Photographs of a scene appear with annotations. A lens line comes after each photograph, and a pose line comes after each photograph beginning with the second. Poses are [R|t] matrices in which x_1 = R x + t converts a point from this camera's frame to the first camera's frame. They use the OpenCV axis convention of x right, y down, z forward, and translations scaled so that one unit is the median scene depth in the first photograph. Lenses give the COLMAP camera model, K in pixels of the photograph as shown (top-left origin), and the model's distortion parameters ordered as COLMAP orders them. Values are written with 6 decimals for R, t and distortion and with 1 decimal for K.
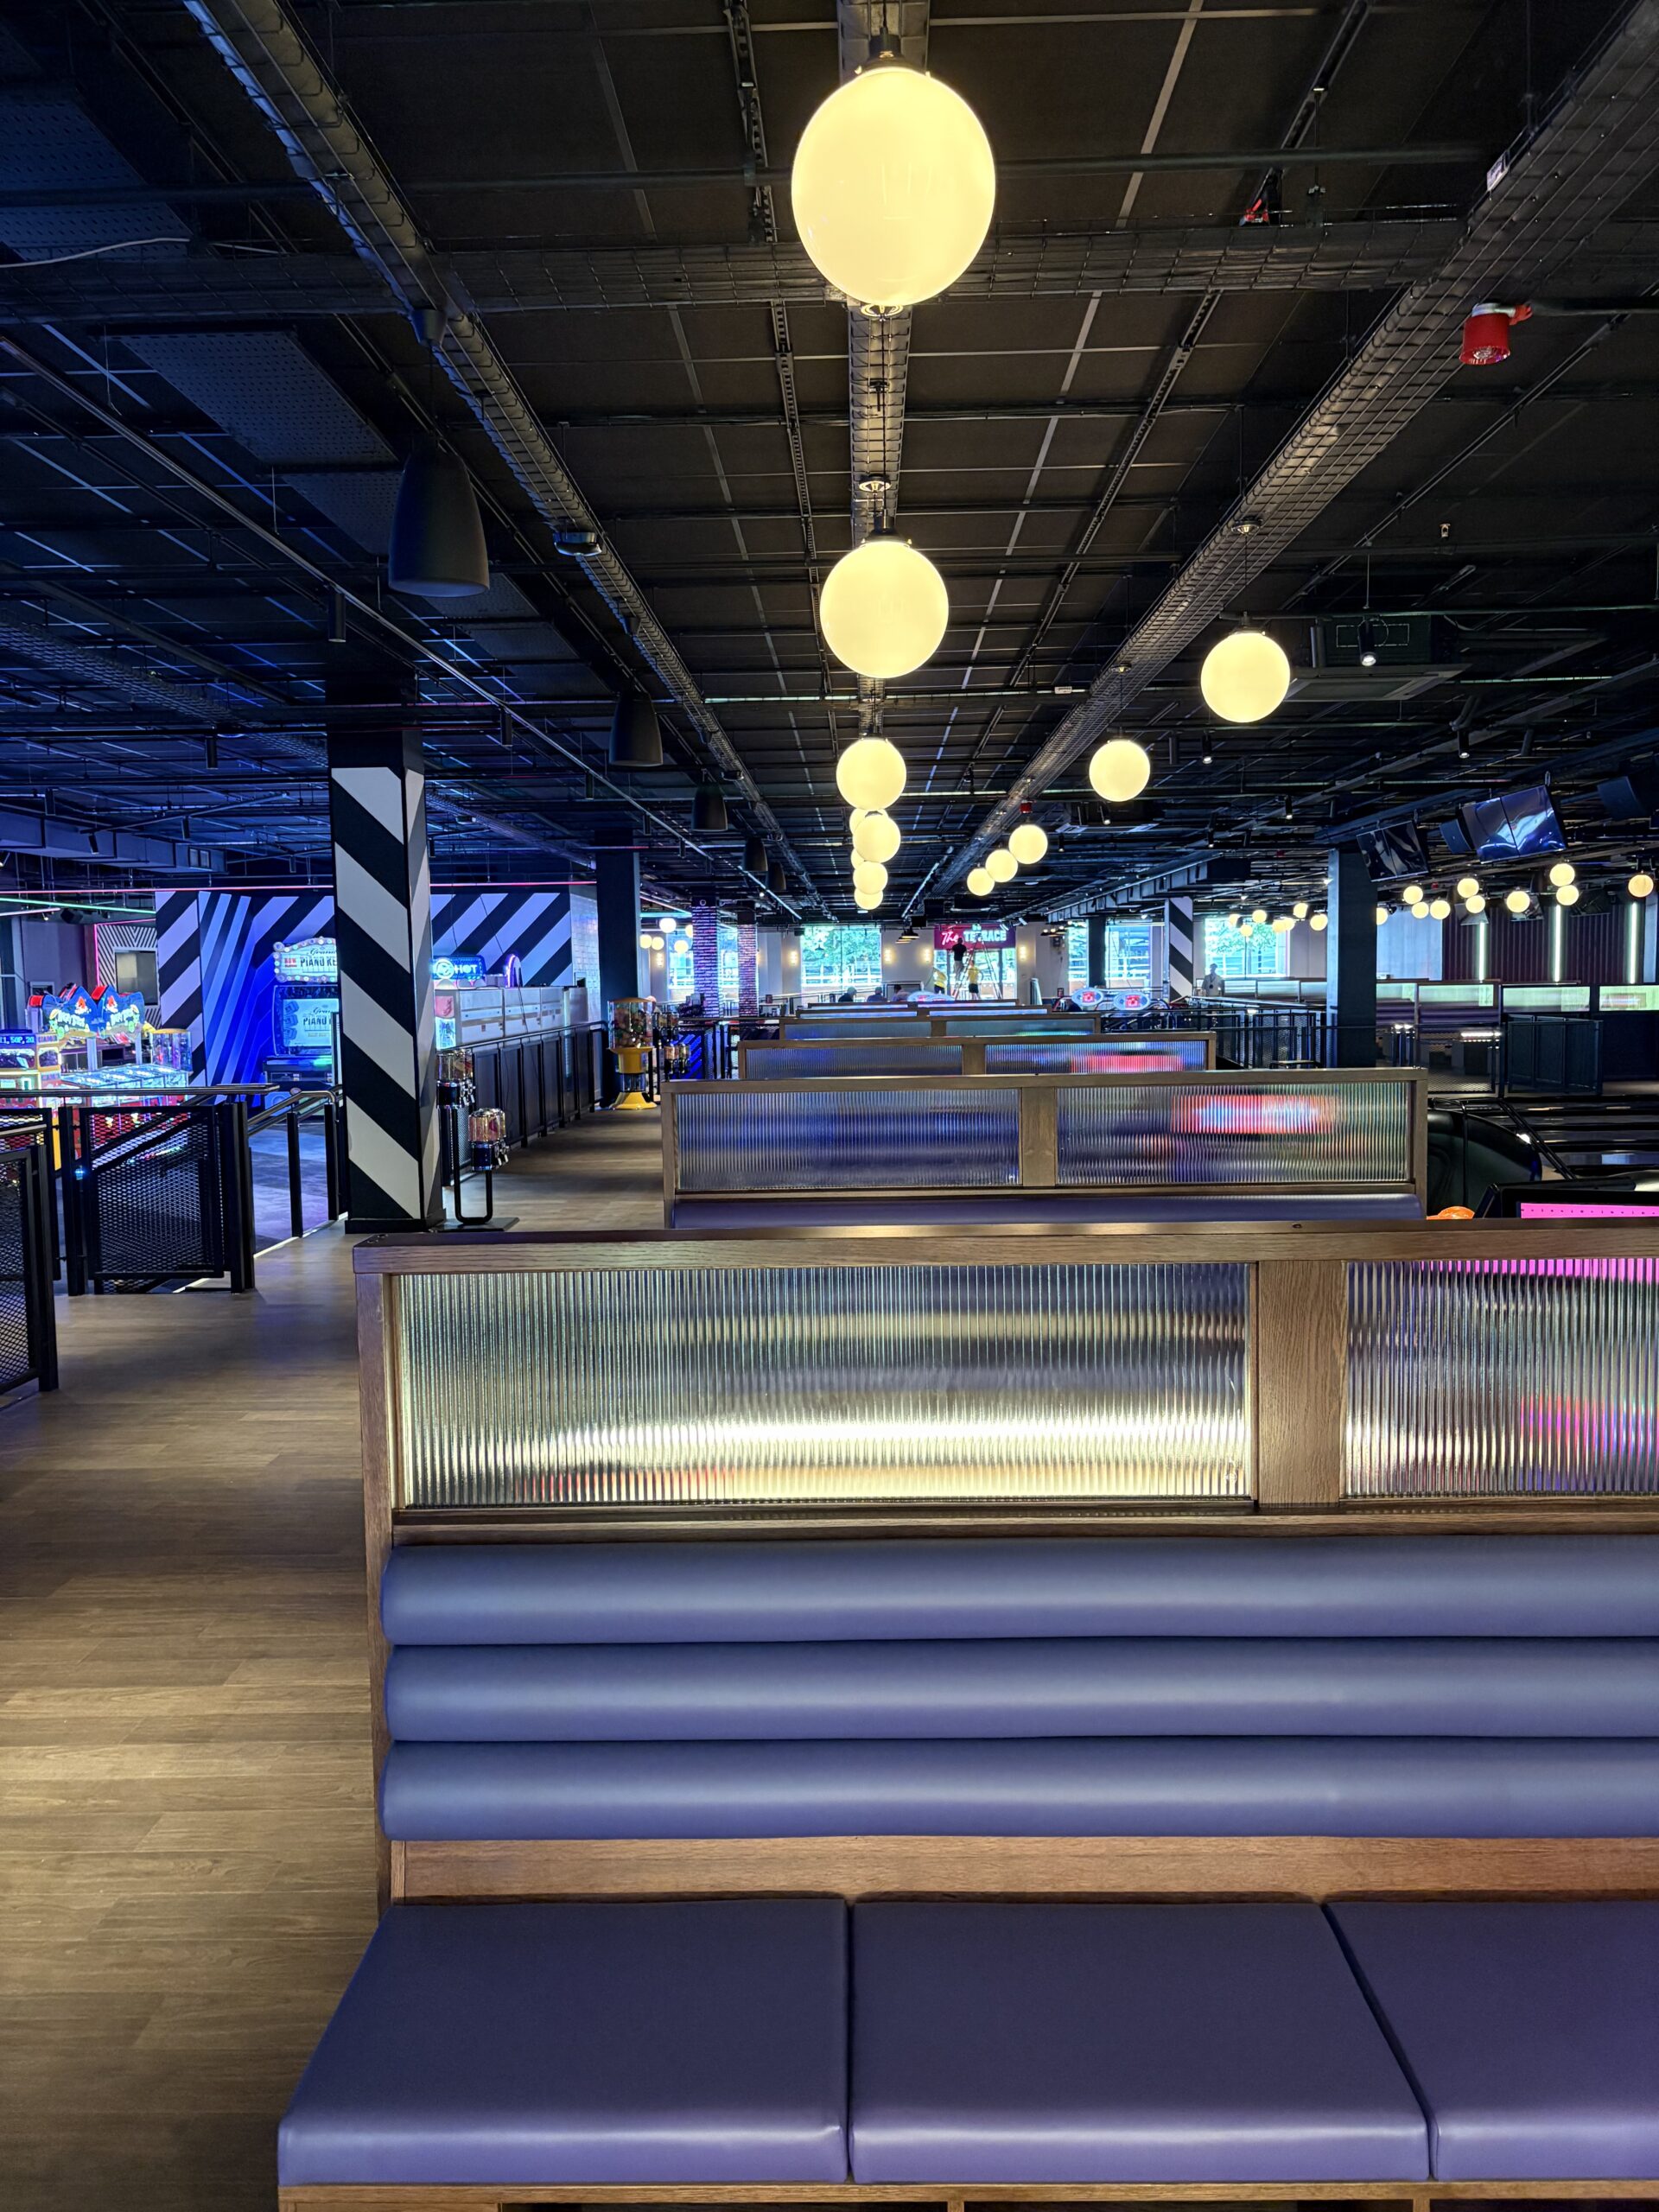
lens RADIAL K [[1696.0, 0, 829.8], [0, 1696.0, 1111.8], [0, 0, 1]] dist [0.043002, -0.014664]
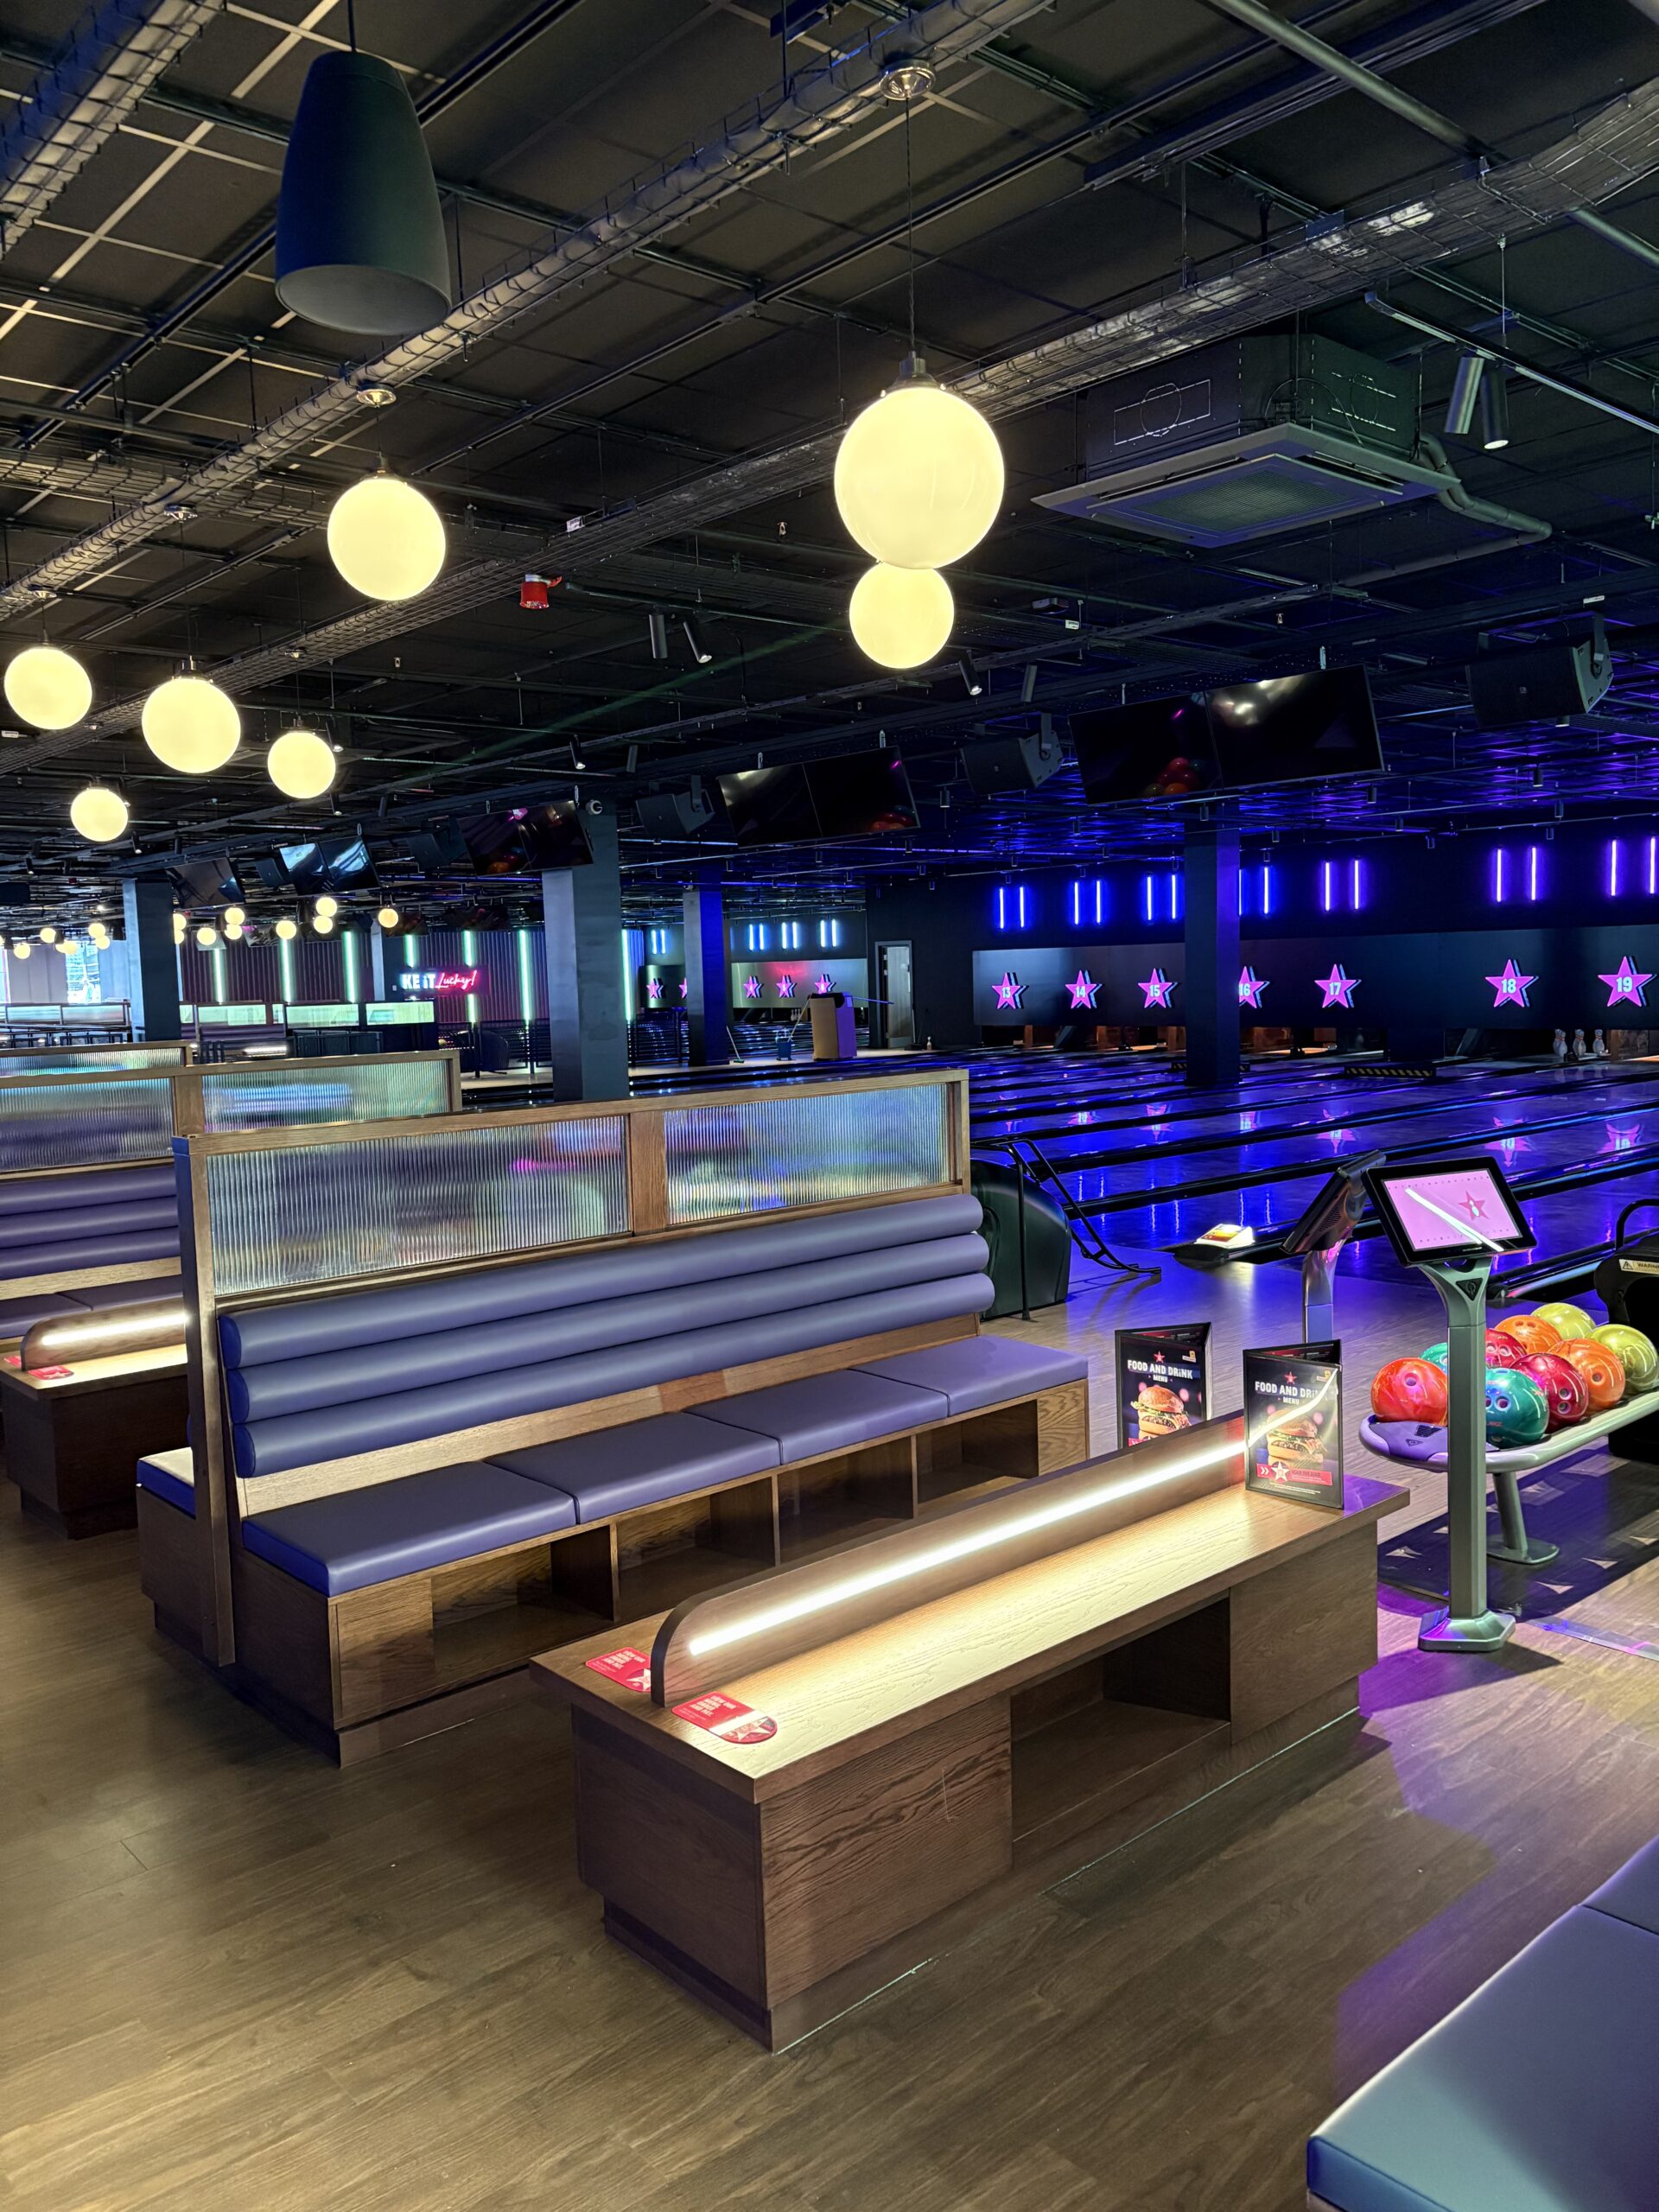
lens RADIAL K [[1696.0, 0, 838.5], [0, 1696.0, 1102.4], [0, 0, 1]] dist [0.043002, -0.014664]
pose [[0.735829, -0.061433, 0.674375, -0.103811], [0.075512, 0.997109, 0.008439, 0.008758], [-0.672944, 0.044714, 0.738341, -0.074076]]
